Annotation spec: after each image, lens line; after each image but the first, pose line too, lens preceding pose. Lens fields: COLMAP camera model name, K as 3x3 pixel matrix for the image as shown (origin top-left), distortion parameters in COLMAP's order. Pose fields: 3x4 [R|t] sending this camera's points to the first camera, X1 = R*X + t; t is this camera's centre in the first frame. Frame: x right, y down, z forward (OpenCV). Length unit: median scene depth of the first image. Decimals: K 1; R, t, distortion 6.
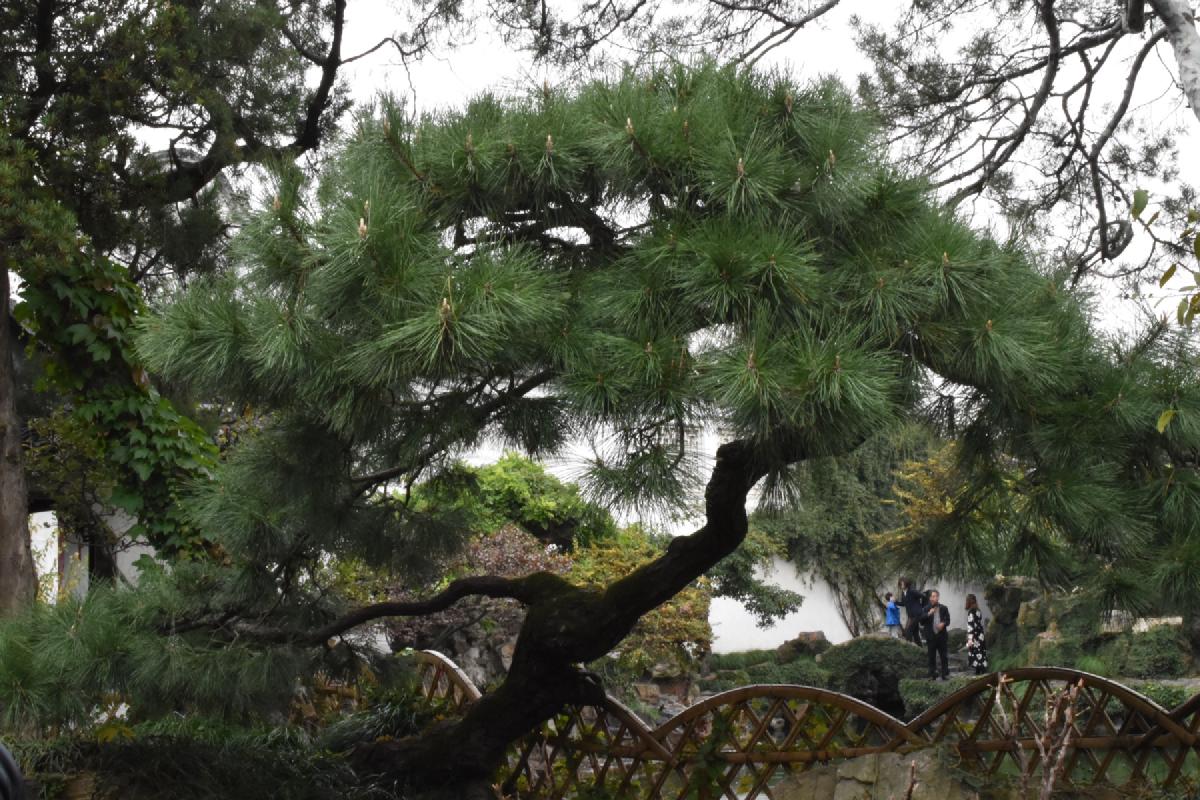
lens RADIAL K [[1823.6, 0, 600.0], [0, 1823.6, 400.0], [0, 0, 1]] dist [-0.191714, 0.217333]
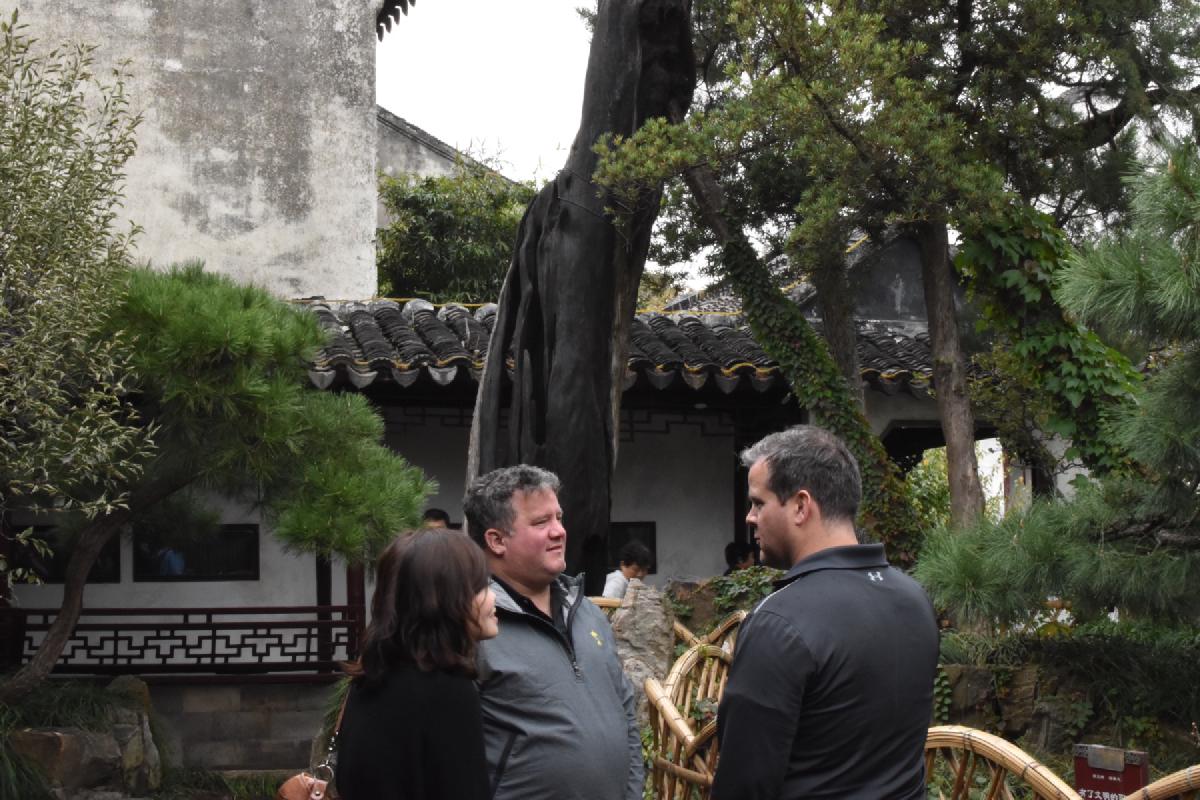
lens RADIAL K [[1823.6, 0, 600.0], [0, 1823.6, 400.0], [0, 0, 1]] dist [-0.191714, 0.217333]
pose [[0.871316, -0.030230, -0.489791, 0.034349], [0.050420, 0.998333, 0.028078, -0.005726], [0.488126, -0.049160, 0.871388, -0.107218]]
